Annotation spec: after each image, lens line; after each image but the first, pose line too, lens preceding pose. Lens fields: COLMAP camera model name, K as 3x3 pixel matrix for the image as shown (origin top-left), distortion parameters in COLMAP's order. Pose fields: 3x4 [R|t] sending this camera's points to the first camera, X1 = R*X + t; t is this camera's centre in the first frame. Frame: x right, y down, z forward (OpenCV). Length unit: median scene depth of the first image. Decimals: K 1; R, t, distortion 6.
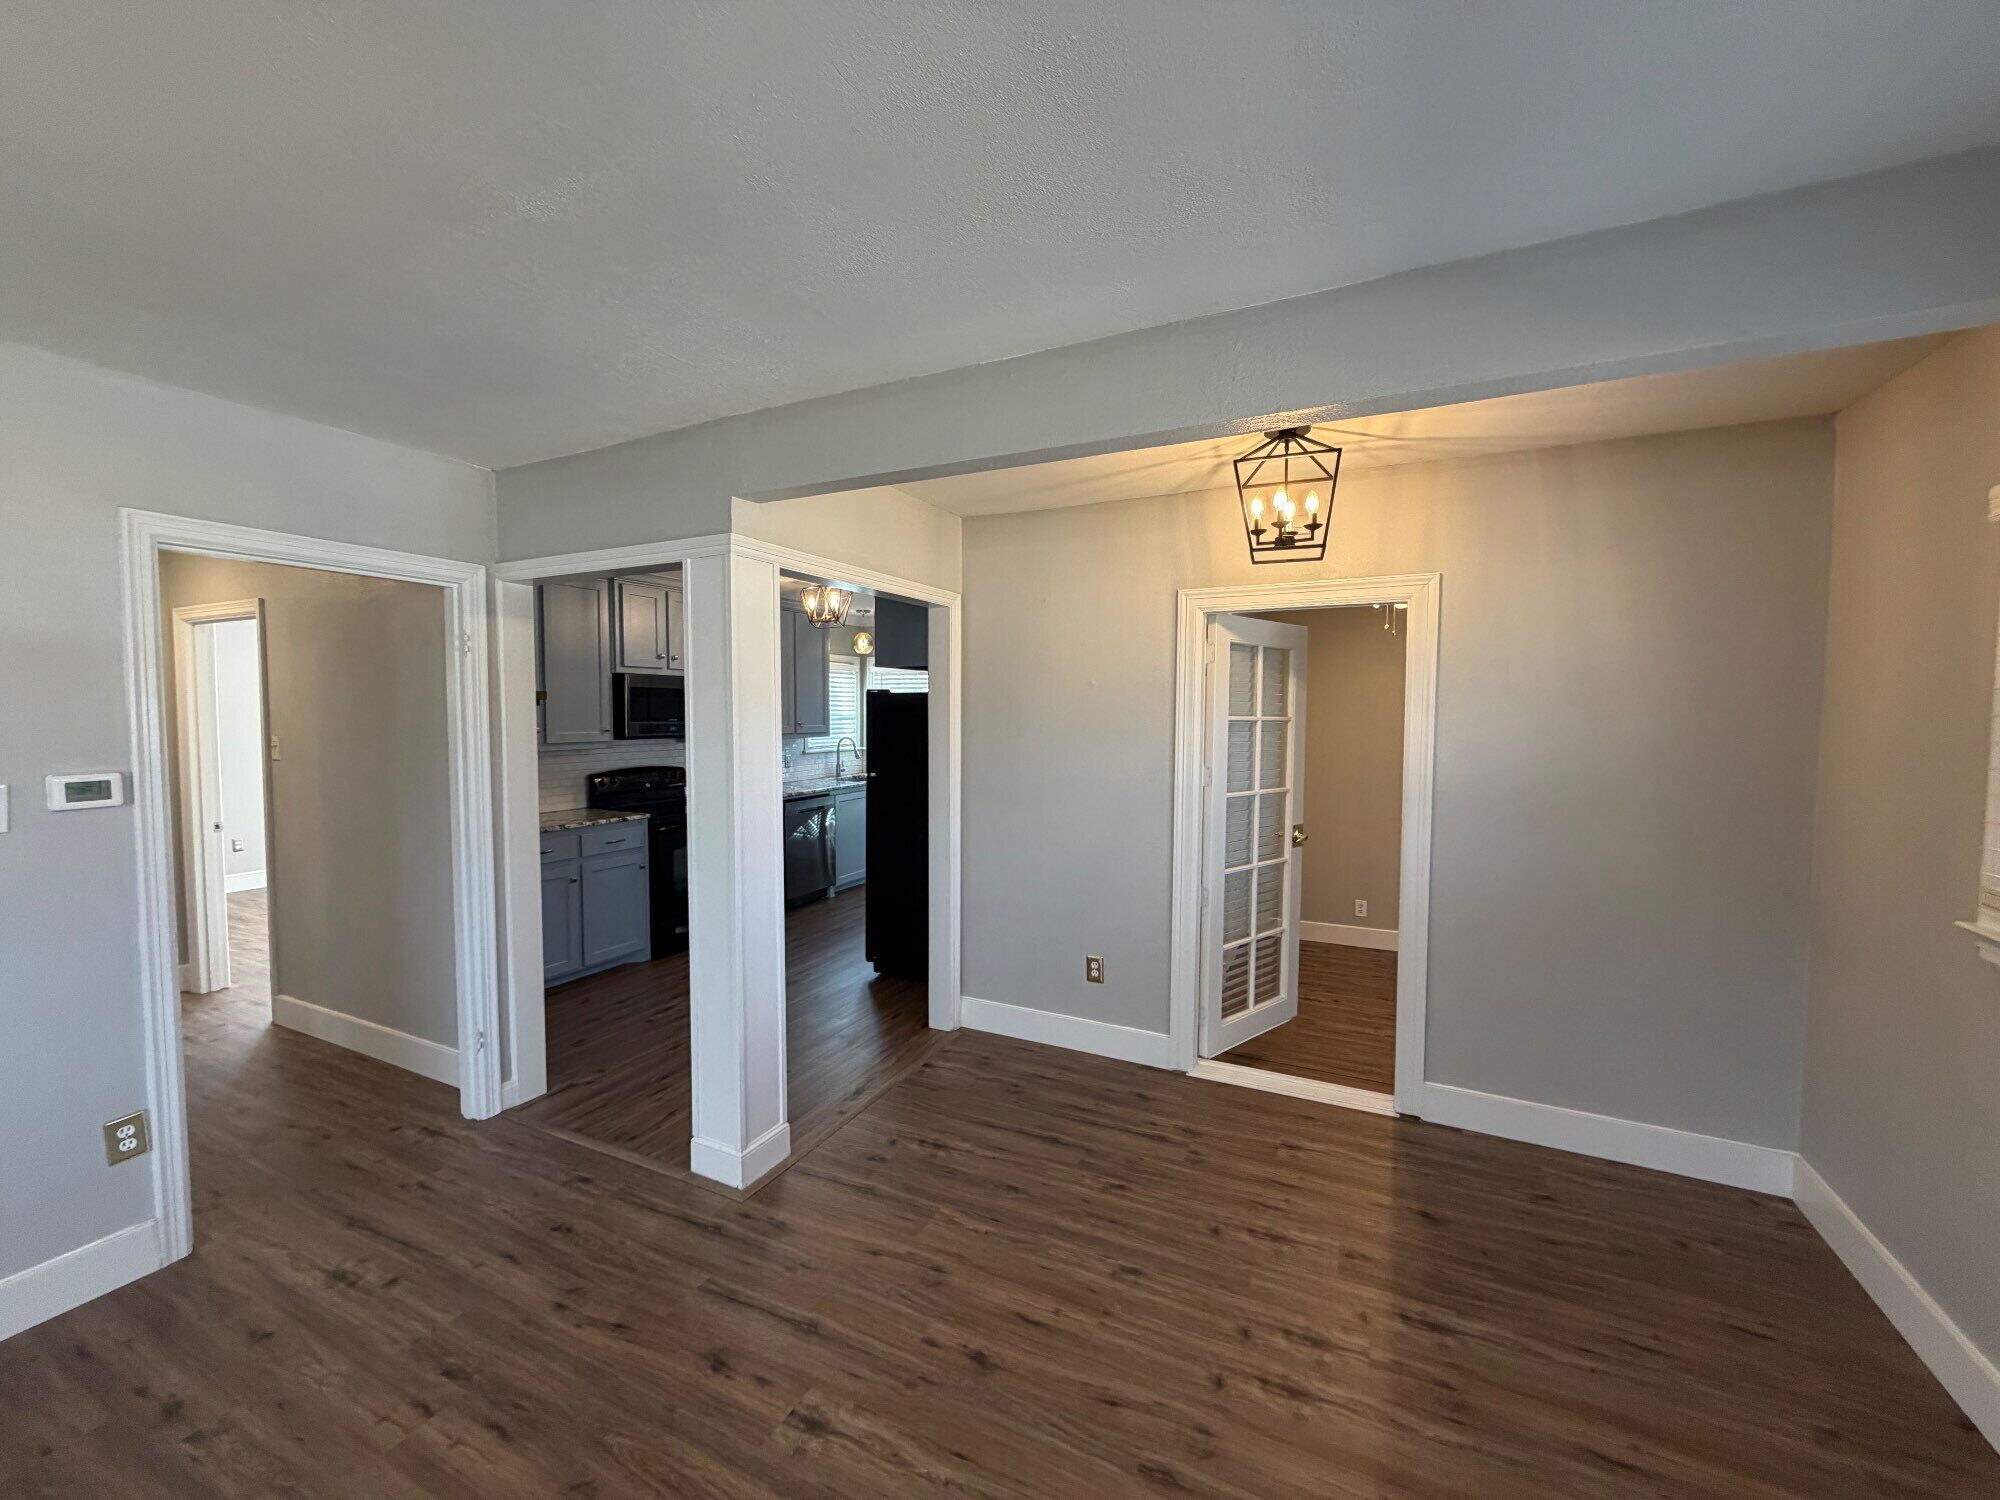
lens RADIAL K [[797.3, 0, 996.6], [0, 797.3, 750.5], [0, 0, 1]] dist [0.002076, 0.000056]
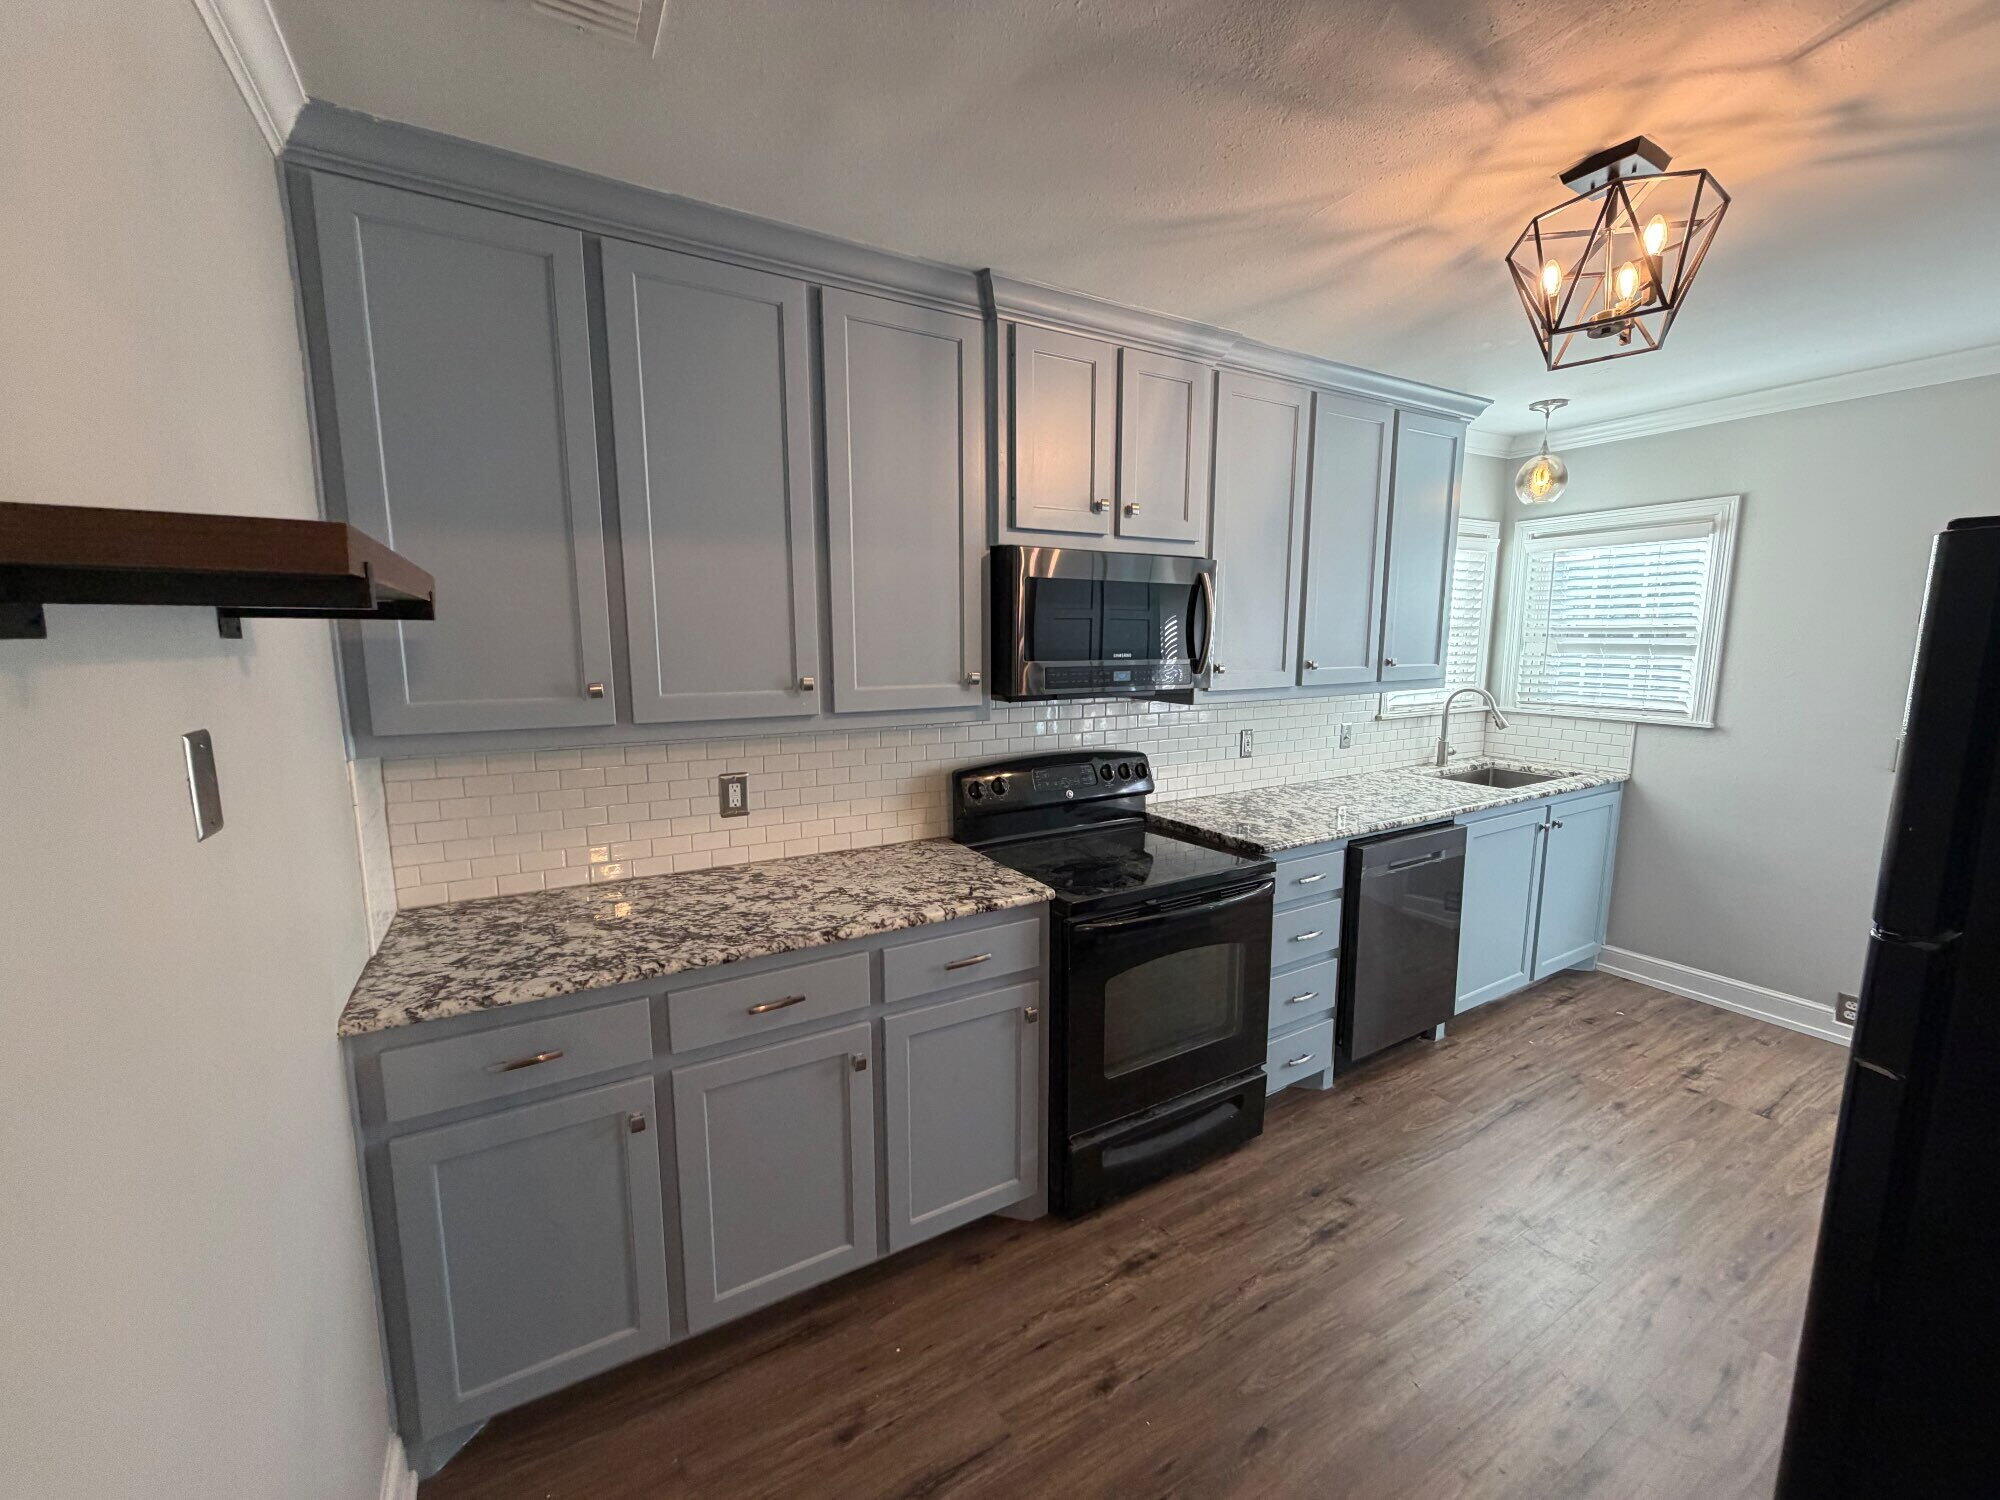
lens RADIAL K [[797.3, 0, 997.4], [0, 797.3, 748.7], [0, 0, 1]] dist [0.002076, 0.000056]
pose [[0.835413, 0.071252, -0.544985, -0.270624], [-0.021390, 0.995025, 0.097303, -0.034880], [0.549207, -0.069631, 0.832781, 0.727906]]
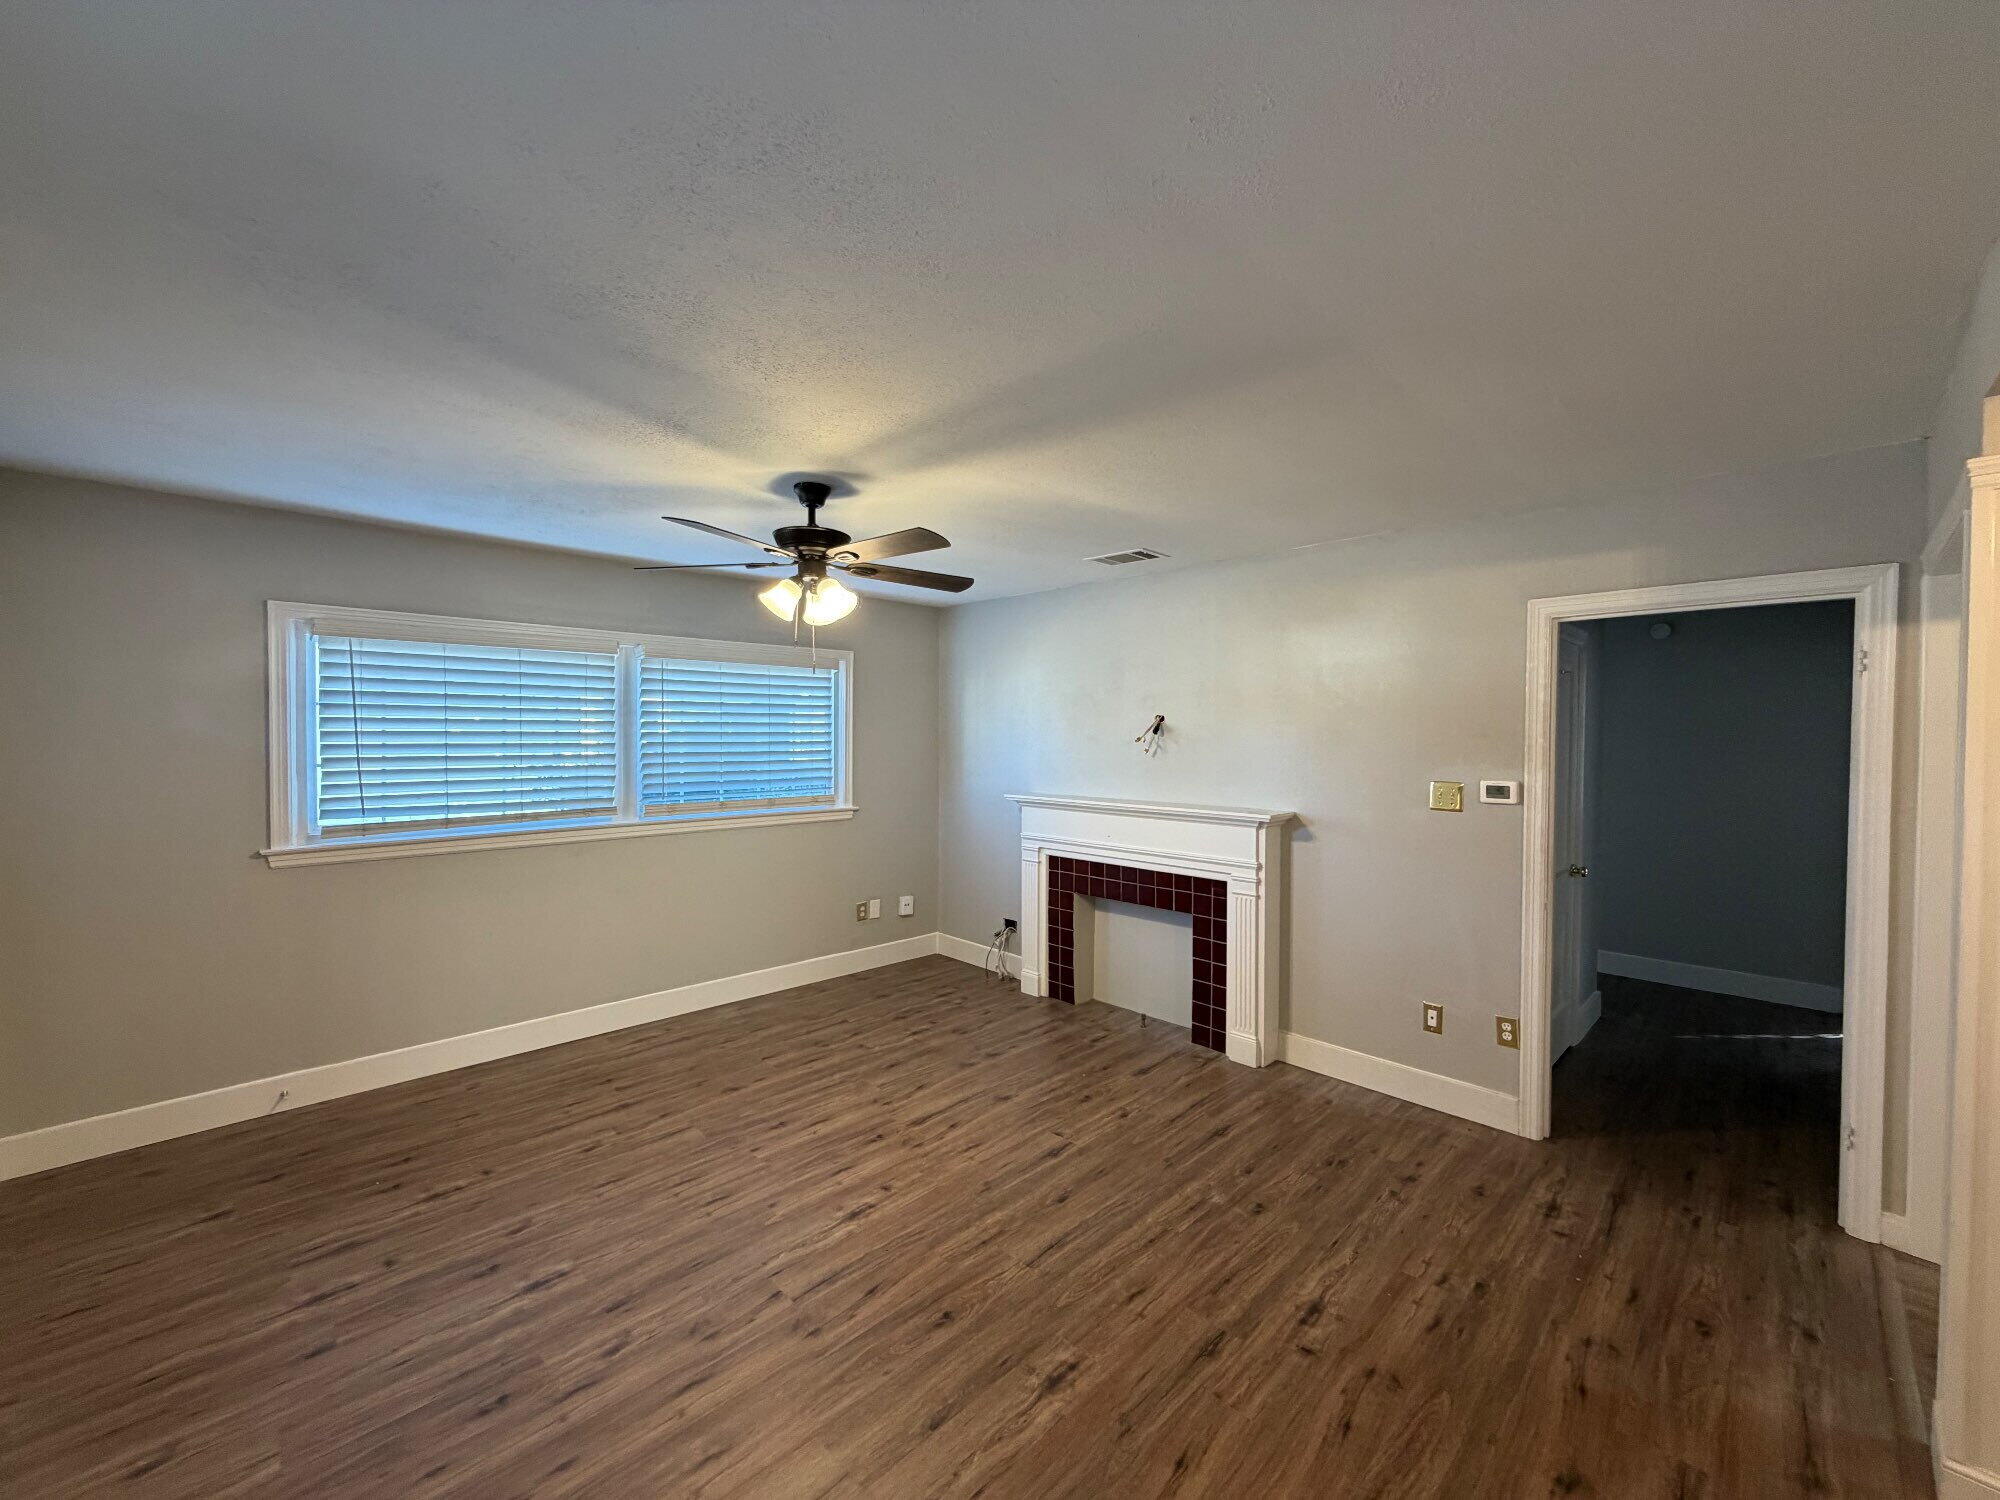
lens RADIAL K [[797.3, 0, 1000.2], [0, 797.3, 747.1], [0, 0, 1]] dist [0.002076, 0.000056]
pose [[-0.321310, 0.009204, -0.946929, 0.422296], [-0.057232, 0.997936, 0.029120, -0.017180], [0.945243, 0.063552, -0.320120, 0.400836]]
